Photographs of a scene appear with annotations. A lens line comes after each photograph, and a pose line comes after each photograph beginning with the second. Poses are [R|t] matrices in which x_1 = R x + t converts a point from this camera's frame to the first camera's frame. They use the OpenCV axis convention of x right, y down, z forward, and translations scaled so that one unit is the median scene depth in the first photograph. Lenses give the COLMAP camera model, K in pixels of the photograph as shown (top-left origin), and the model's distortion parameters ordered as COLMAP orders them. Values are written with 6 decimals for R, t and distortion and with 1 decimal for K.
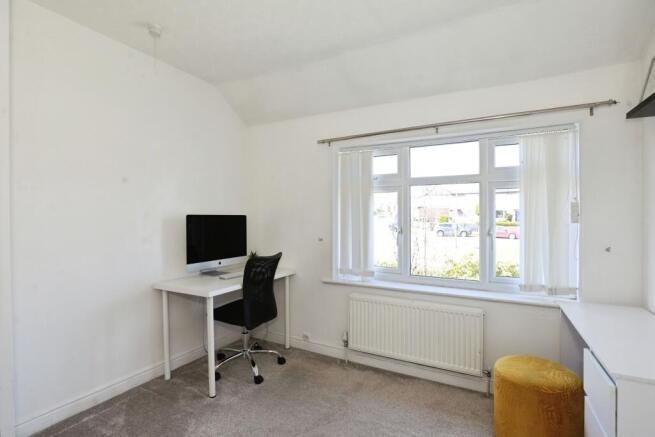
lens RADIAL K [[313.4, 0, 323.6], [0, 313.4, 226.7], [0, 0, 1]] dist [-0.020776, 0.000301]
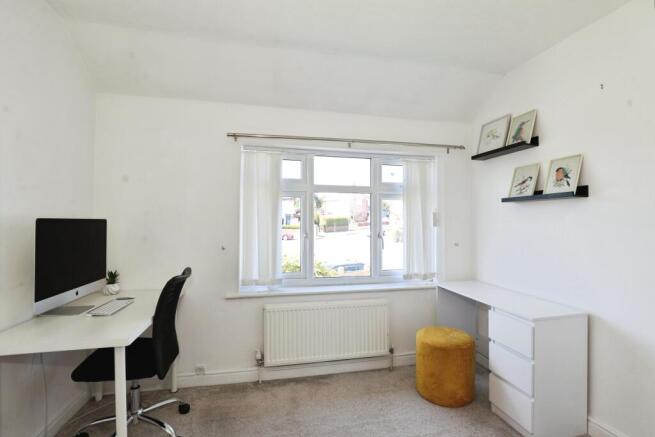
lens RADIAL K [[313.4, 0, 323.6], [0, 313.4, 226.7], [0, 0, 1]] dist [-0.020776, 0.000301]
pose [[0.753611, -0.006506, 0.657289, -0.400804], [0.017383, 0.999799, -0.010034, -0.005799], [-0.657091, 0.018988, 0.753572, 0.202894]]
